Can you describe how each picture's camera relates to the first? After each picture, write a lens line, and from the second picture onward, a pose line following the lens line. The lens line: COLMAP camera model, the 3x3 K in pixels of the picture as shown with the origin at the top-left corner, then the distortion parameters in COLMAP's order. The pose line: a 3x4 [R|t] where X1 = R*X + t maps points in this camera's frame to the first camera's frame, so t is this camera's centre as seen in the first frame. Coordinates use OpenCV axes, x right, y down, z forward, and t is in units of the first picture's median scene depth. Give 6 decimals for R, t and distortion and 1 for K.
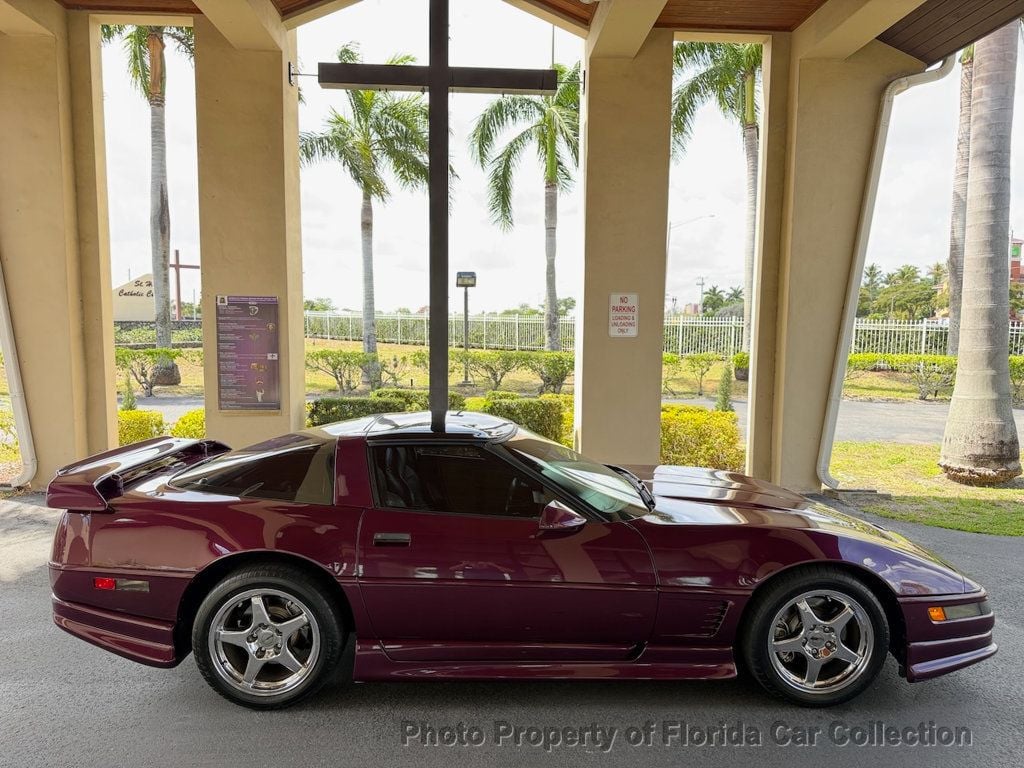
lens RADIAL K [[729.7, 0, 507.1], [0, 729.7, 381.3], [0, 0, 1]] dist [0.012438, -0.017636]
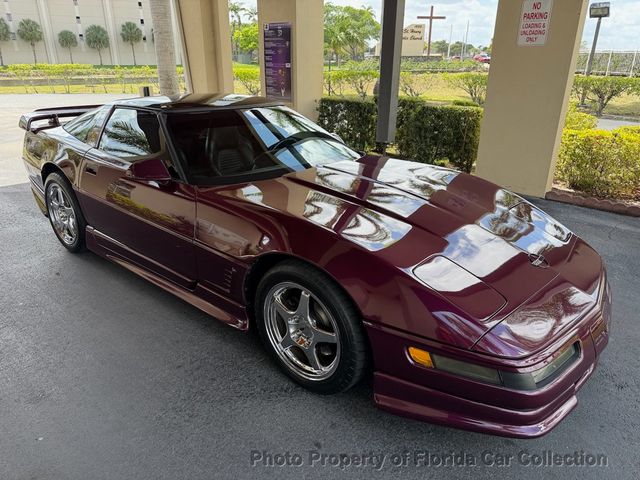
lens RADIAL K [[455.1, 0, 320.6], [0, 455.1, 240.2], [0, 0, 1]] dist [0.021140, -0.023084]
pose [[0.727977, 0.246862, -0.639616, 0.386339], [-0.052609, 0.950289, 0.306891, 0.015097], [0.683580, -0.189761, 0.704776, 0.272215]]
